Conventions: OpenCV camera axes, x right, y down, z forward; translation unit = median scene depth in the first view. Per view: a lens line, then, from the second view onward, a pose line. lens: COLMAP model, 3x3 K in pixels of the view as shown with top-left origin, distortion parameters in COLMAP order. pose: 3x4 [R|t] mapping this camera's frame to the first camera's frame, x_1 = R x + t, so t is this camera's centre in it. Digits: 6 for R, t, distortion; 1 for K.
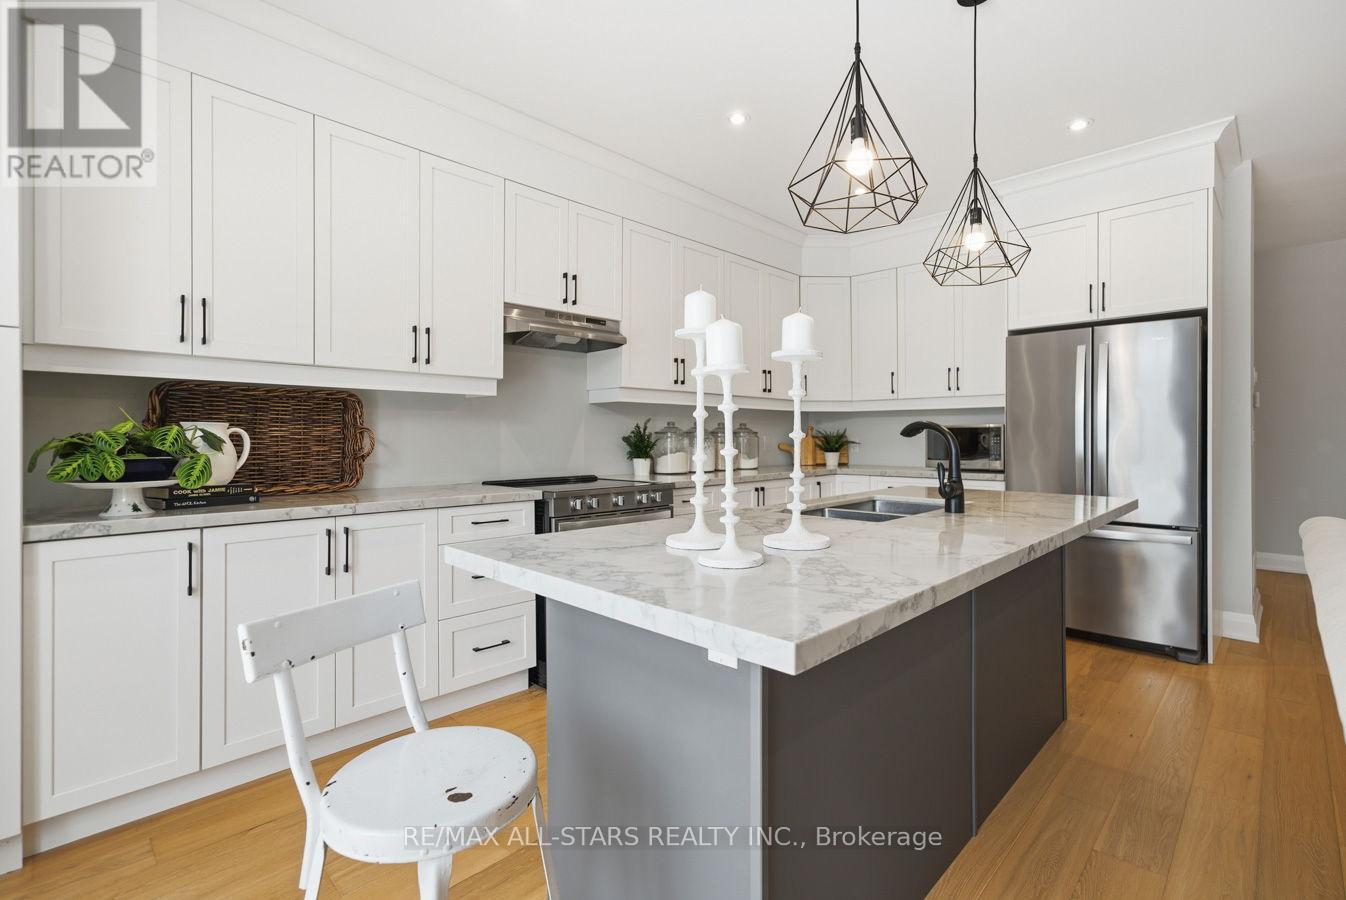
lens RADIAL K [[620.1, 0, 673.0], [0, 620.1, 450.0], [0, 0, 1]] dist [-0.027518, 0.000060]
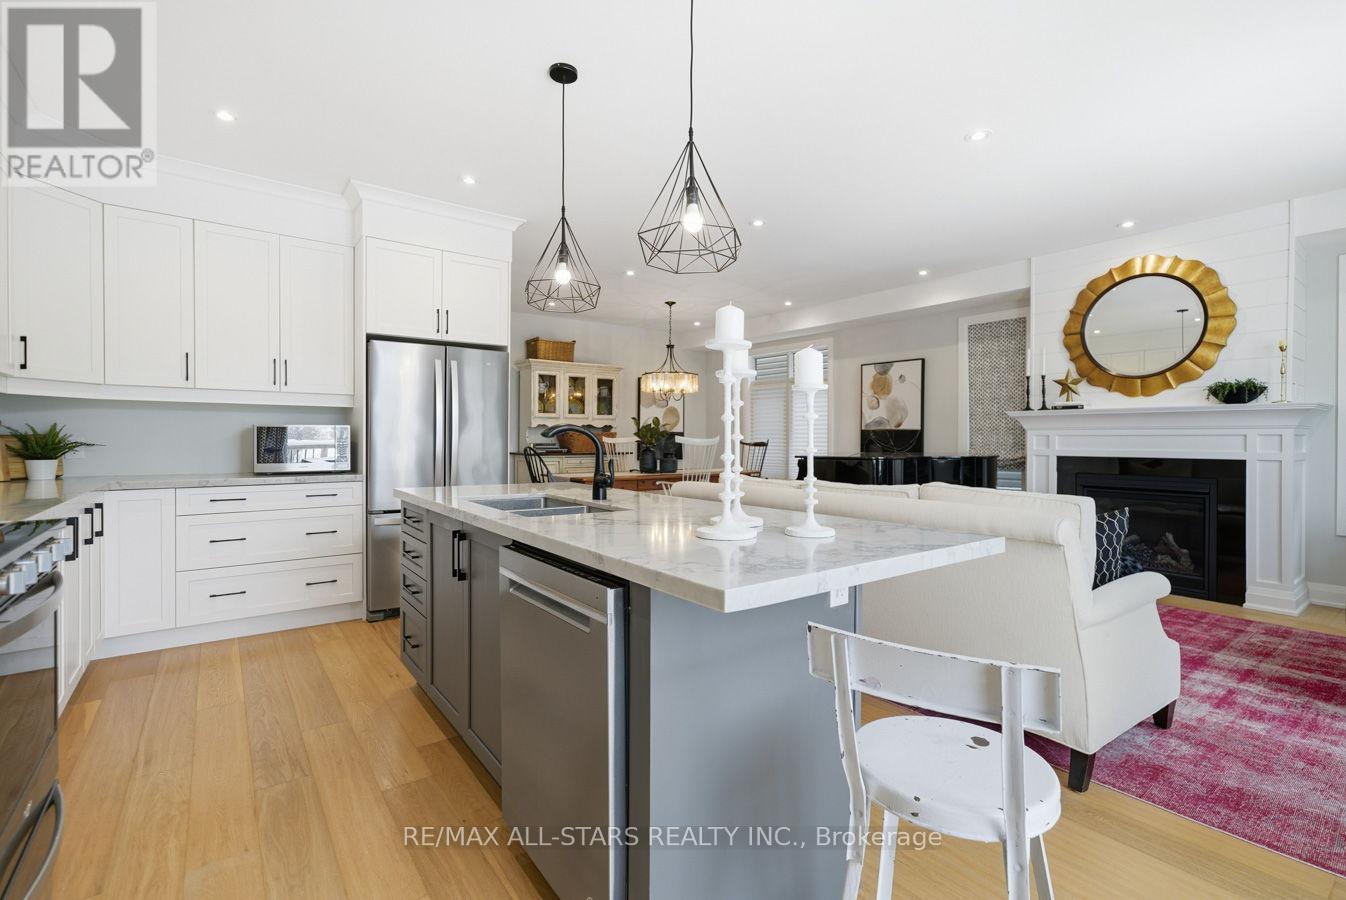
lens RADIAL K [[623.5, 0, 680.9], [0, 623.5, 442.2], [0, 0, 1]] dist [0.000342, 0.008380]
pose [[0.140950, -0.007052, 0.989992, -0.554769], [0.018003, 0.999828, 0.004559, -0.009968], [-0.989853, 0.017180, 0.141052, 0.475531]]
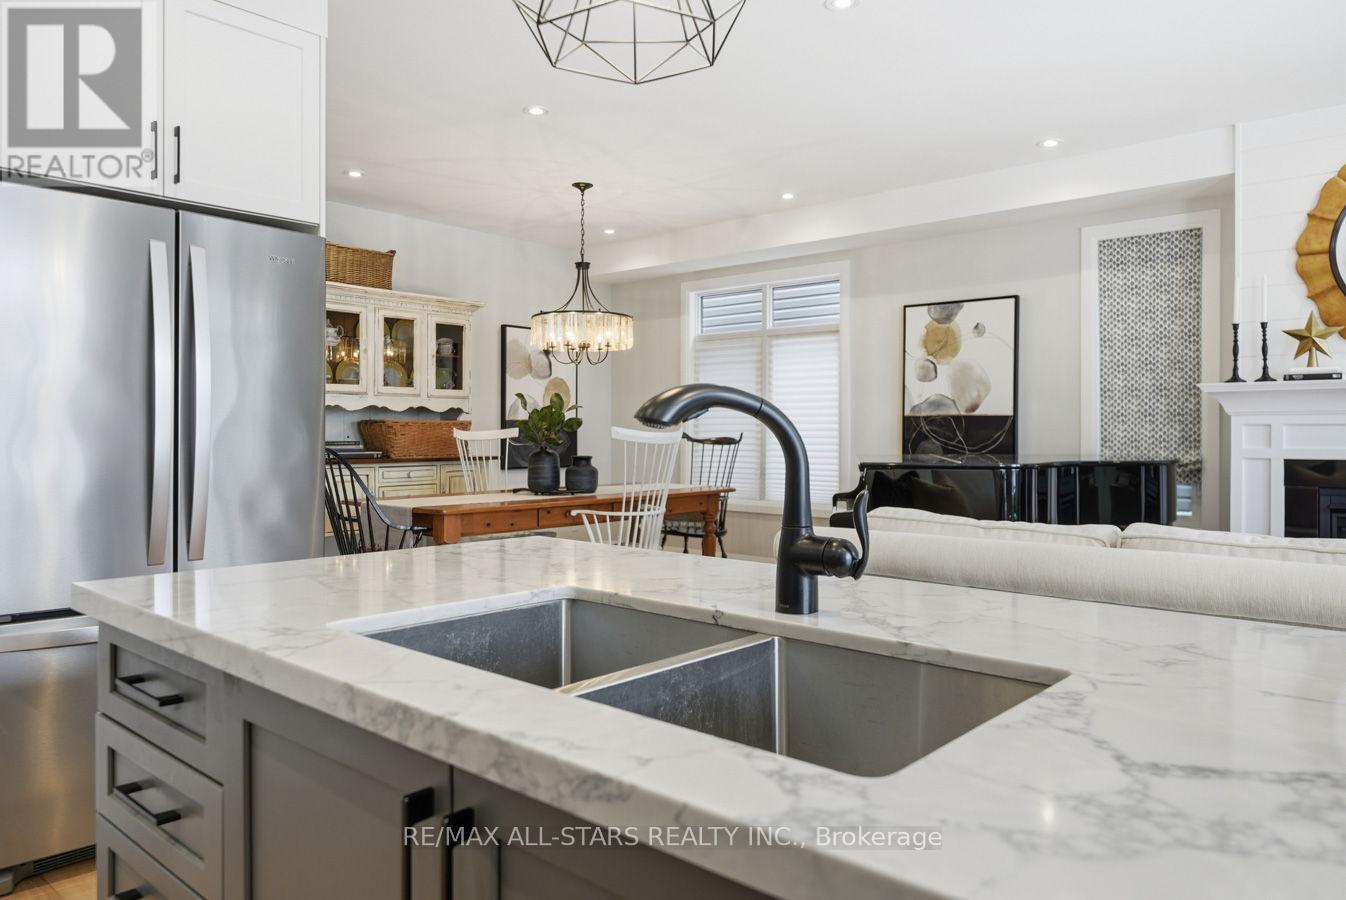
lens RADIAL K [[920.1, 0, 673.0], [0, 920.1, 450.0], [0, 0, 1]] dist [-0.005591, -0.006919]
pose [[-0.053112, -0.019140, 0.998405, -0.104963], [0.019985, 0.999596, 0.020226, -0.010281], [-0.998389, 0.021027, -0.052708, 0.797551]]
